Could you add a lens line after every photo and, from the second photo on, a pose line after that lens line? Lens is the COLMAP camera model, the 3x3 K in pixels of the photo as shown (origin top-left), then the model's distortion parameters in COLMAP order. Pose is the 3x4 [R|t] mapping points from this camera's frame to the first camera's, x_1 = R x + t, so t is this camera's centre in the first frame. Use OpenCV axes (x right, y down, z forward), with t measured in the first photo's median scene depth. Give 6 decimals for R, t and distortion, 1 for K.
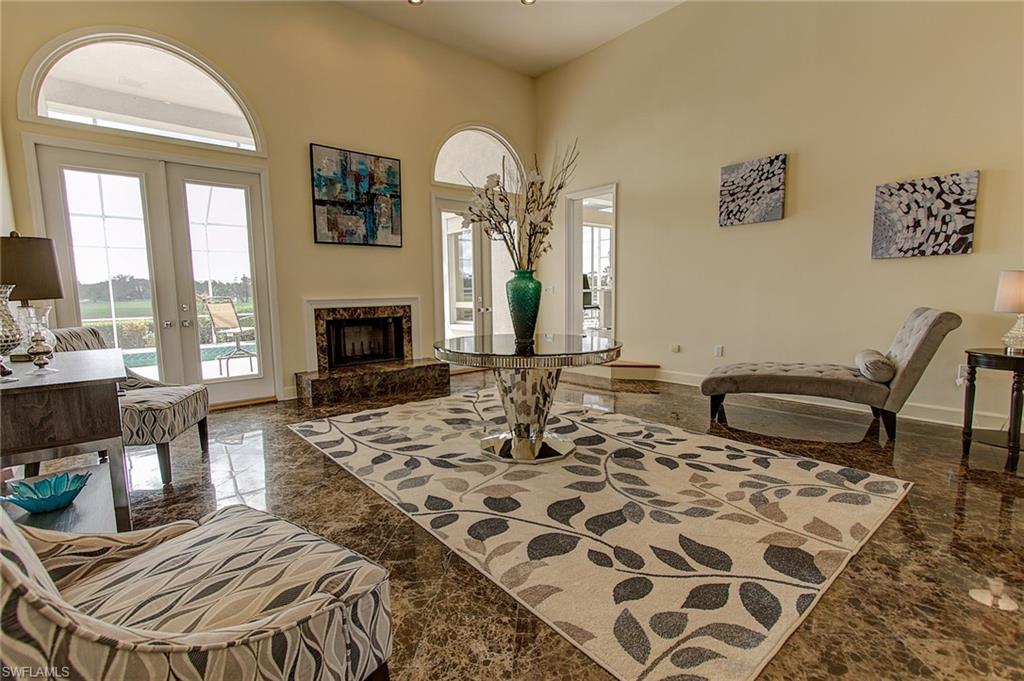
lens RADIAL K [[468.1, 0, 513.0], [0, 468.1, 342.3], [0, 0, 1]] dist [-0.000312, 0.000337]
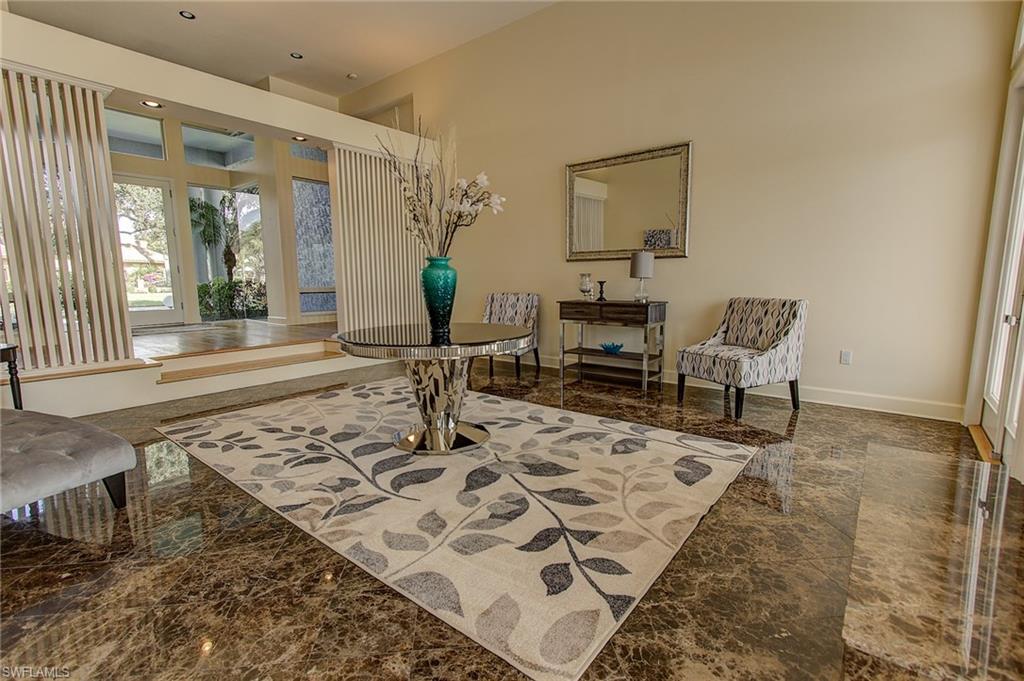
lens RADIAL K [[468.1, 0, 510.5], [0, 468.1, 341.4], [0, 0, 1]] dist [-0.000312, 0.000337]
pose [[-0.982051, 0.047167, -0.182623, 0.059551], [0.002237, 0.971073, 0.238774, -0.217504], [0.188602, 0.234080, -0.953748, 1.976007]]
